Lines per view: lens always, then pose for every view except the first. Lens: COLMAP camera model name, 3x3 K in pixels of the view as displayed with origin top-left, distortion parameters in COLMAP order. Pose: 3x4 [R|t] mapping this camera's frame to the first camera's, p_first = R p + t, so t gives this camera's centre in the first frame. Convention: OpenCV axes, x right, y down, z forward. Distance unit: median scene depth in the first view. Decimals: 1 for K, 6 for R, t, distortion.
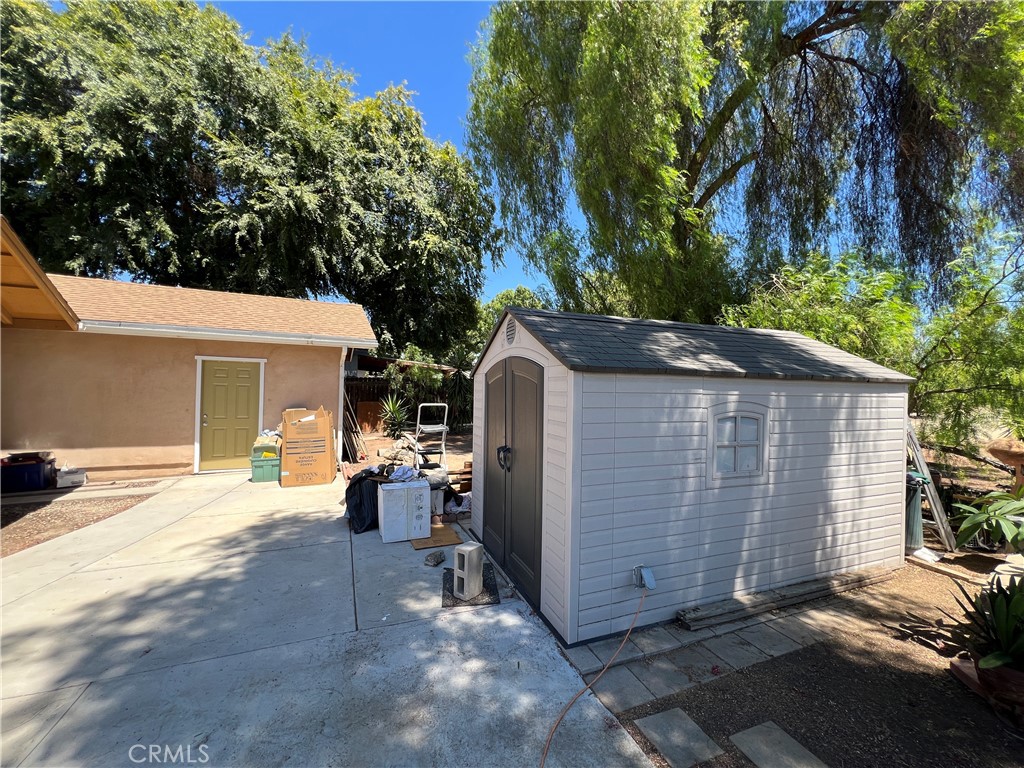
lens RADIAL K [[407.3, 0, 510.8], [0, 407.3, 389.3], [0, 0, 1]] dist [-0.001092, -0.000013]
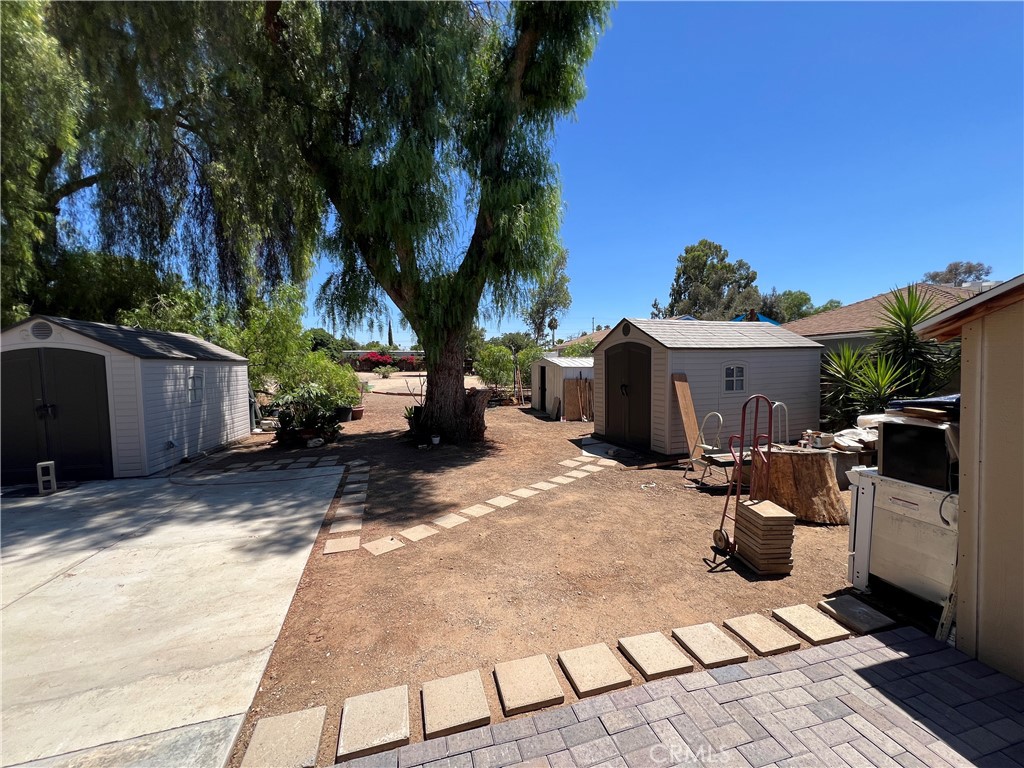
lens RADIAL K [[409.8, 0, 514.0], [0, 409.8, 387.5], [0, 0, 1]] dist [-0.000618, 0.000042]
pose [[0.158499, -0.073668, 0.984607, -0.700638], [0.028304, 0.997142, 0.070050, 0.006372], [-0.986953, 0.016766, 0.160131, -0.569204]]
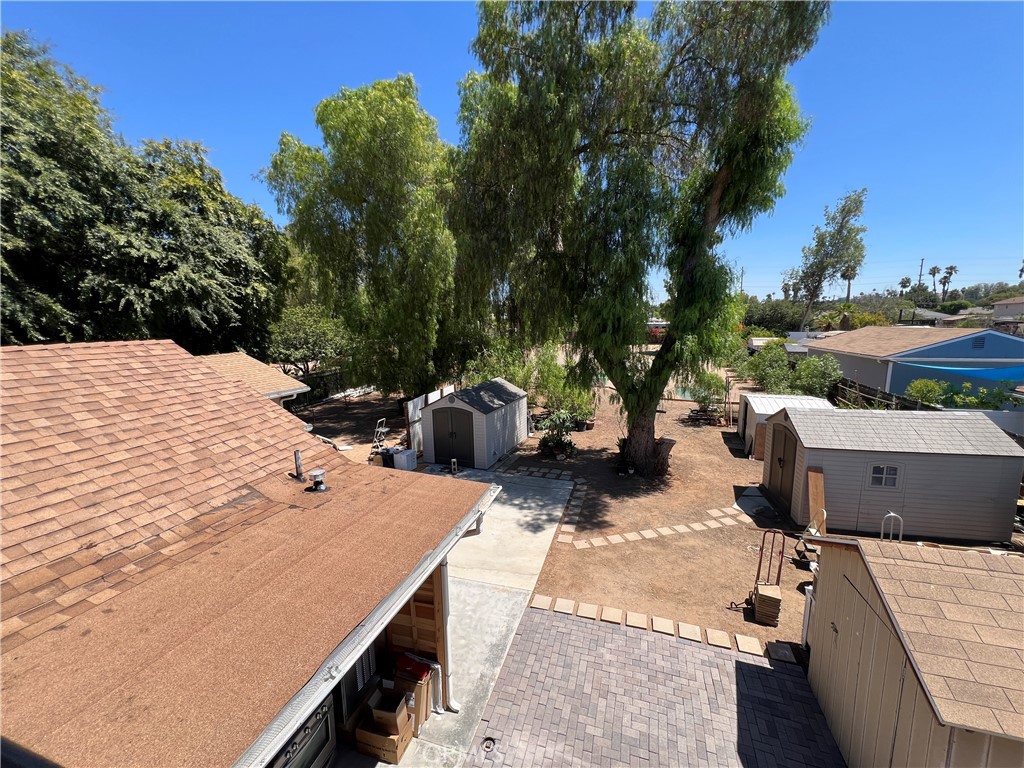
lens RADIAL K [[412.5, 0, 514.0], [0, 412.5, 385.9], [0, 0, 1]] dist [-0.003588, 0.000484]
pose [[0.680422, -0.143497, 0.718634, -1.180942], [0.038056, 0.986237, 0.160899, -0.441918], [-0.731832, -0.082131, 0.676518, -0.970150]]
